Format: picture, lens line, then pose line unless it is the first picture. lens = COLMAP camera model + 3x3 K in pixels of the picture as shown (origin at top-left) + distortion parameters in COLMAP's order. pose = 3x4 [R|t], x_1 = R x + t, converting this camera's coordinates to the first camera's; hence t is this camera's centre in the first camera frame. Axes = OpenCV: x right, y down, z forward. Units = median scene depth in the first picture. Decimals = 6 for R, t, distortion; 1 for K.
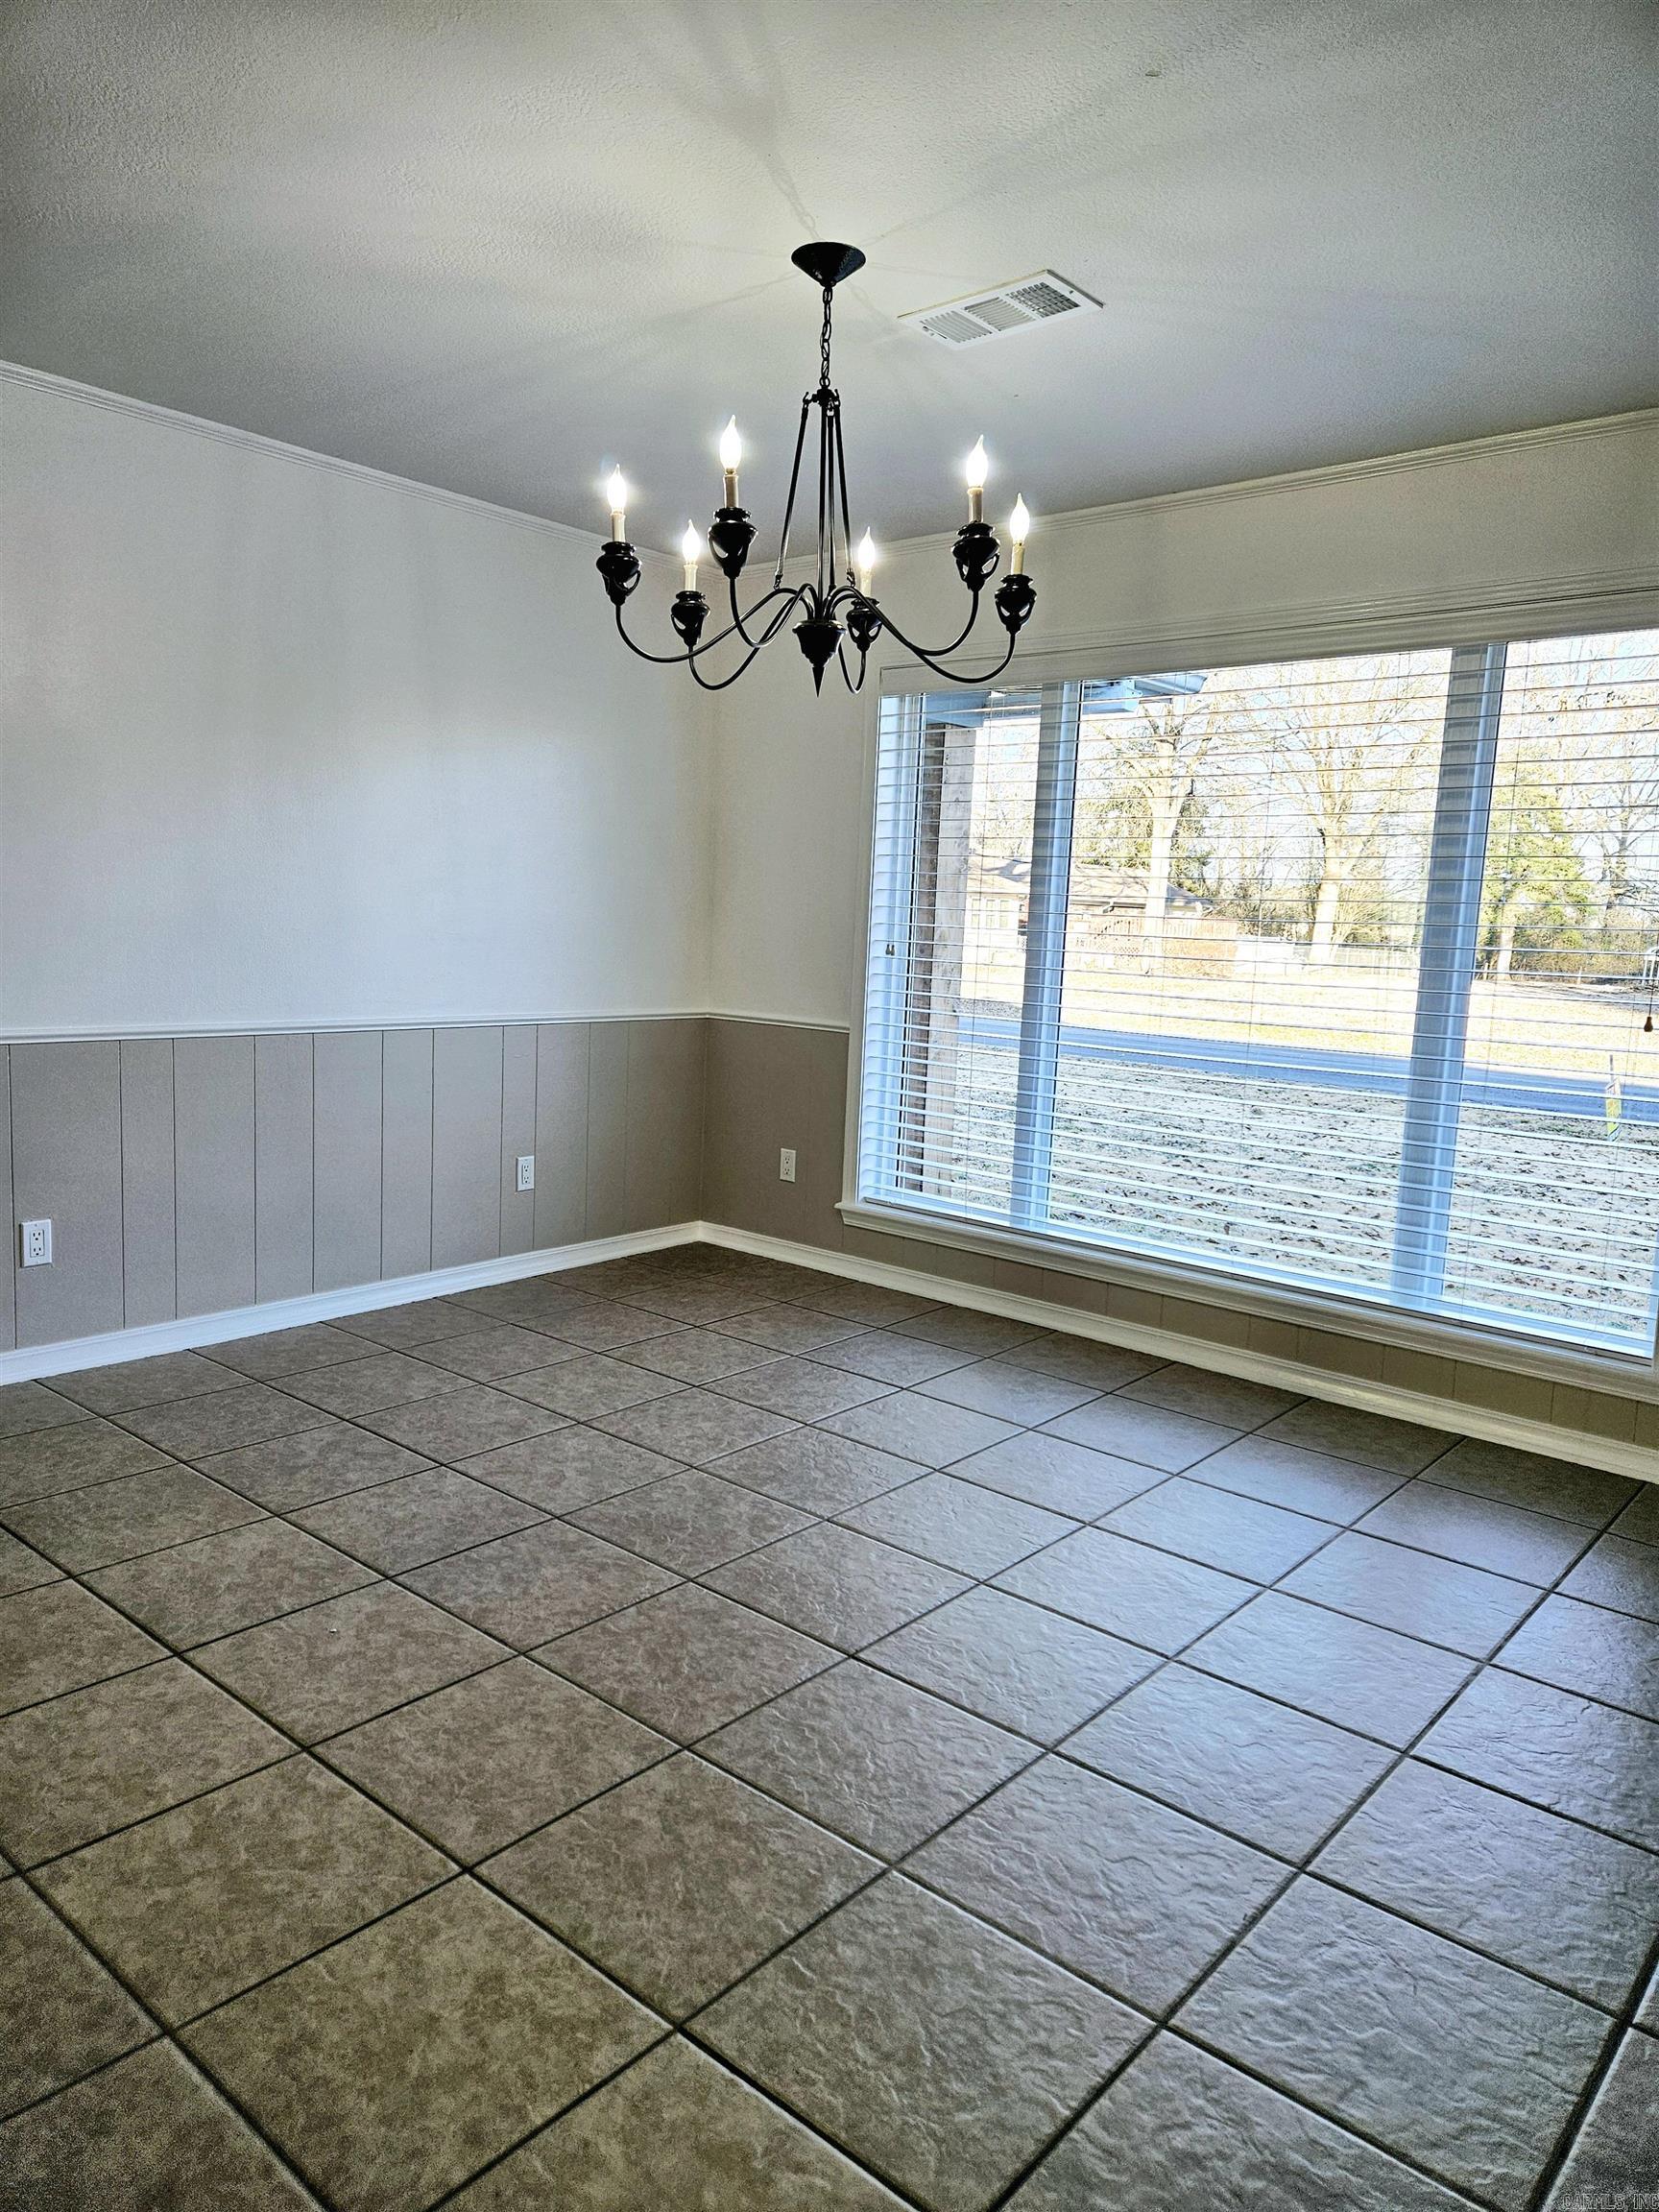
lens RADIAL K [[1470.0, 0, 829.9], [0, 1470.0, 1105.9], [0, 0, 1]] dist [0.028390, -0.001173]
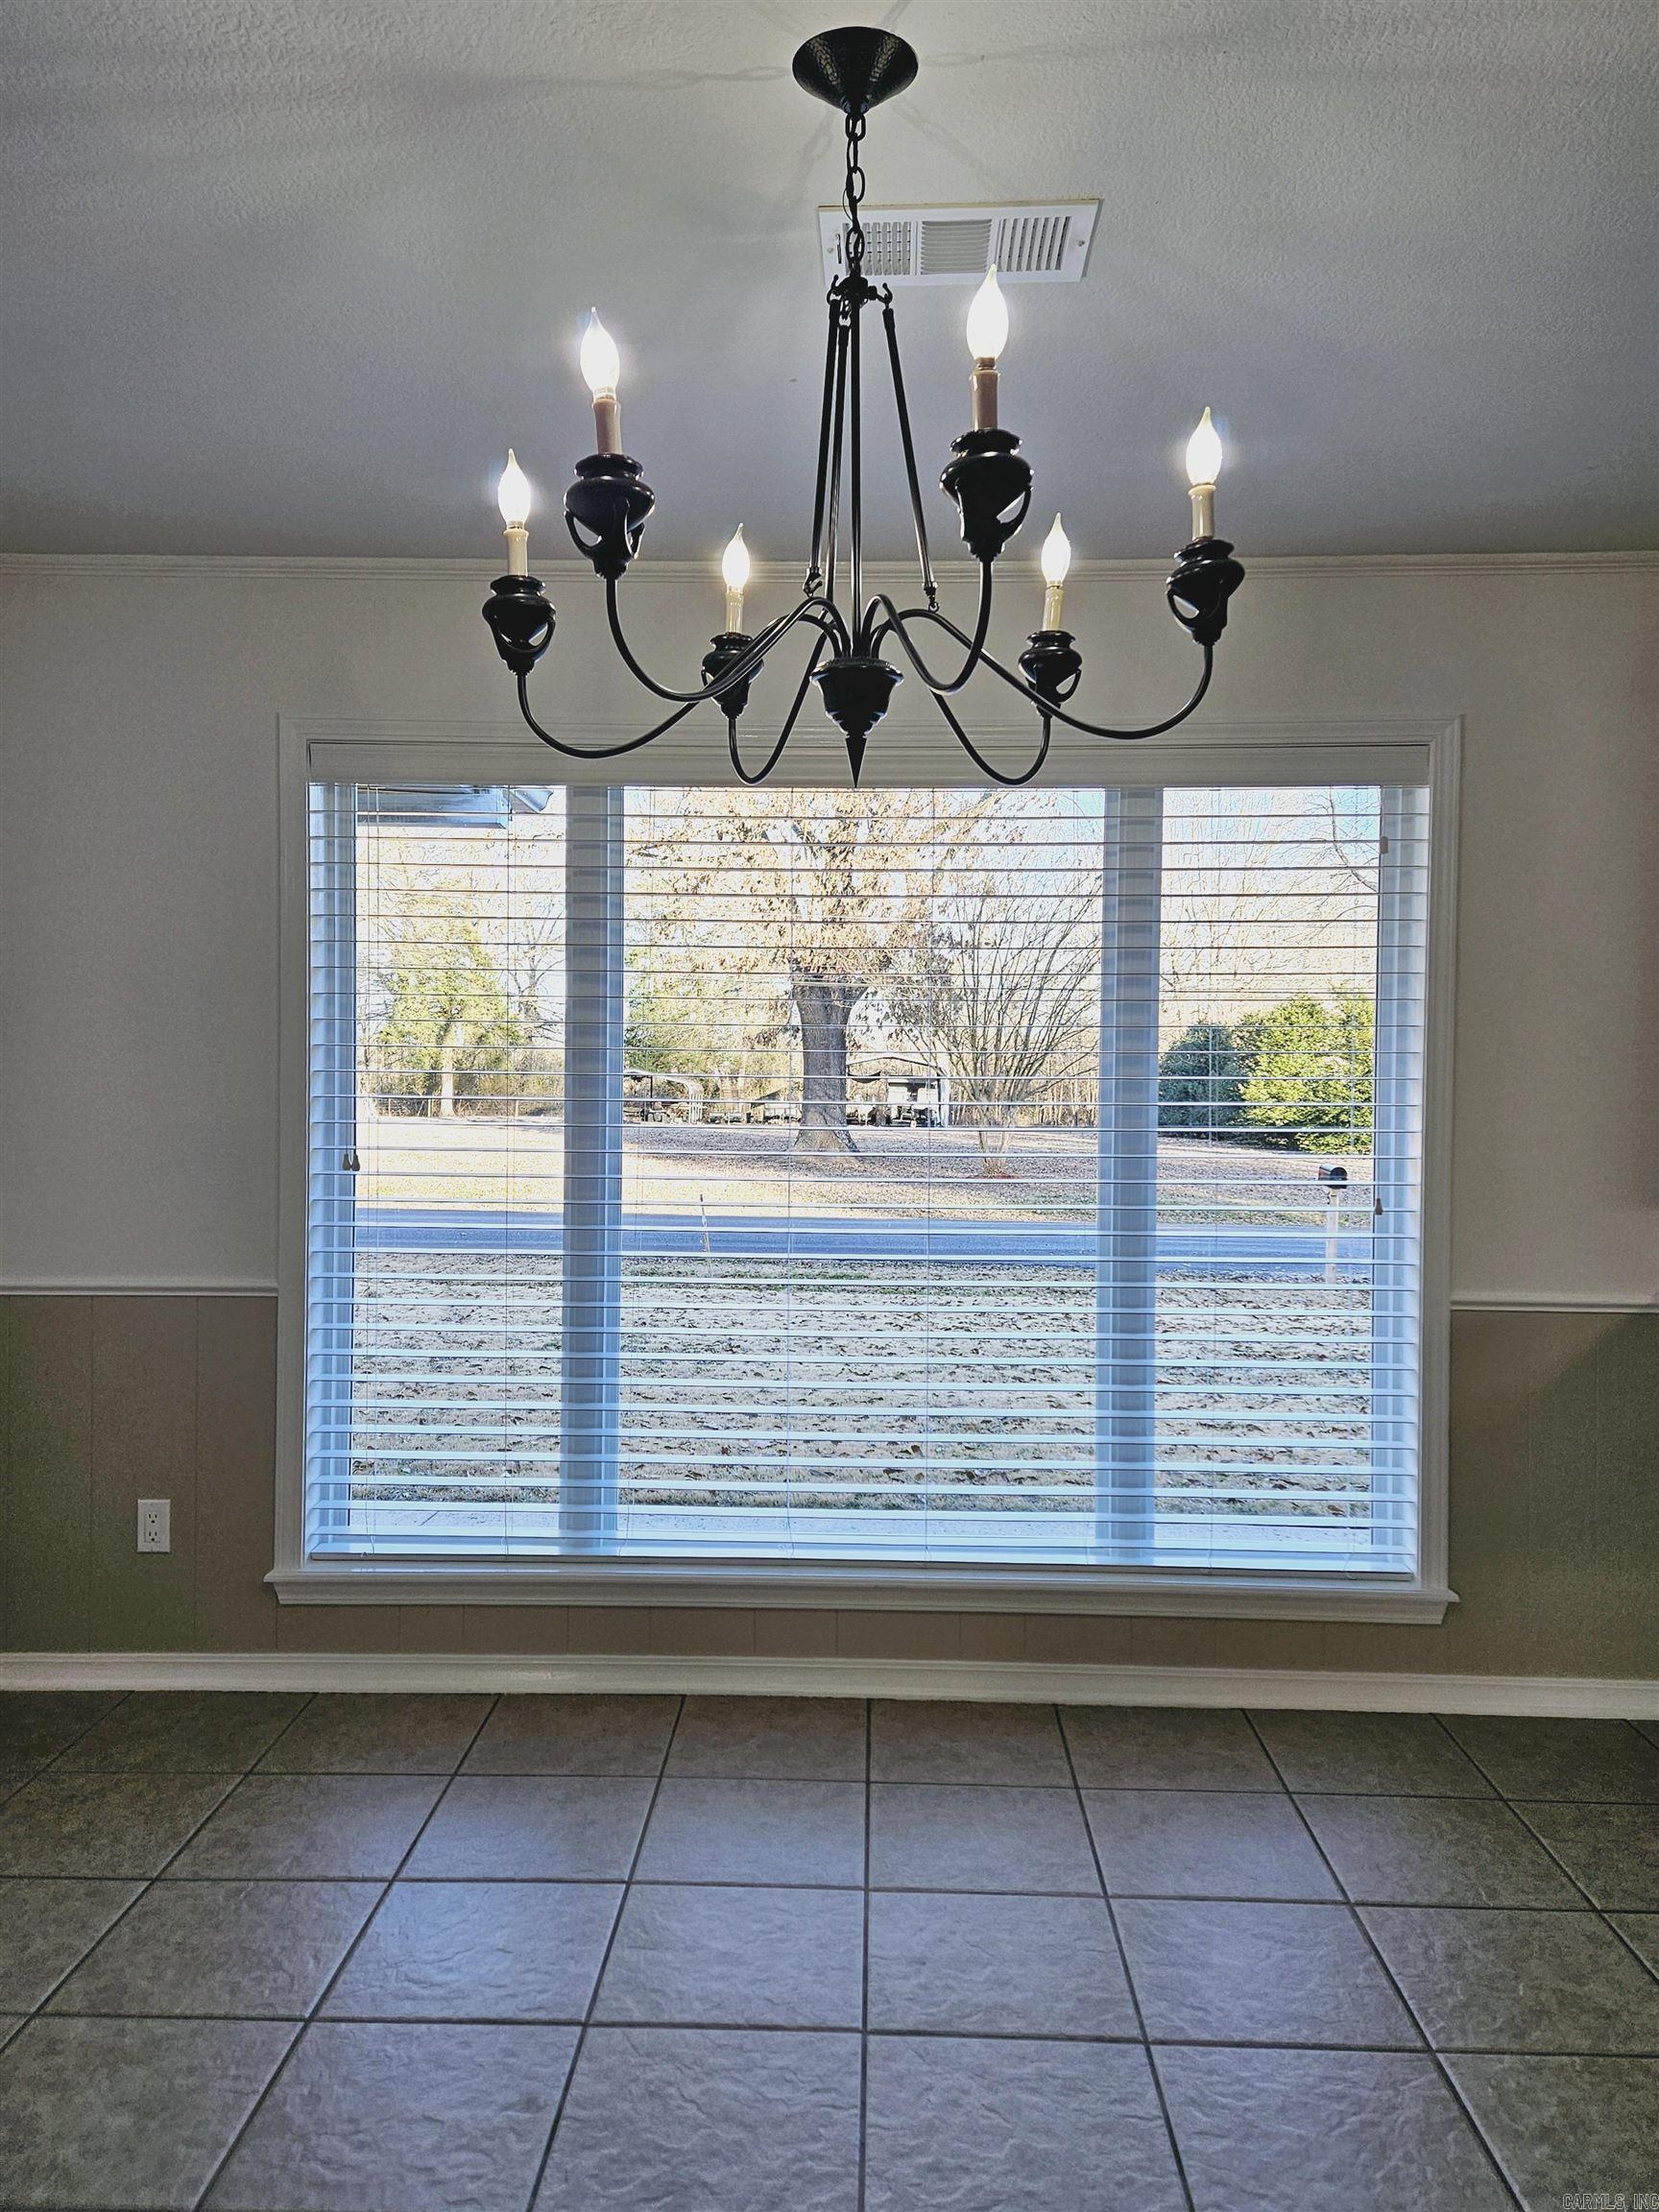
lens RADIAL K [[1592.6, 0, 831.8], [0, 1592.6, 1095.9], [0, 0, 1]] dist [0.034964, -0.005335]
pose [[0.771239, -0.043913, 0.635029, -0.275374], [0.107169, 0.992335, -0.061535, -0.079389], [-0.627459, 0.115514, 0.770033, 0.354171]]
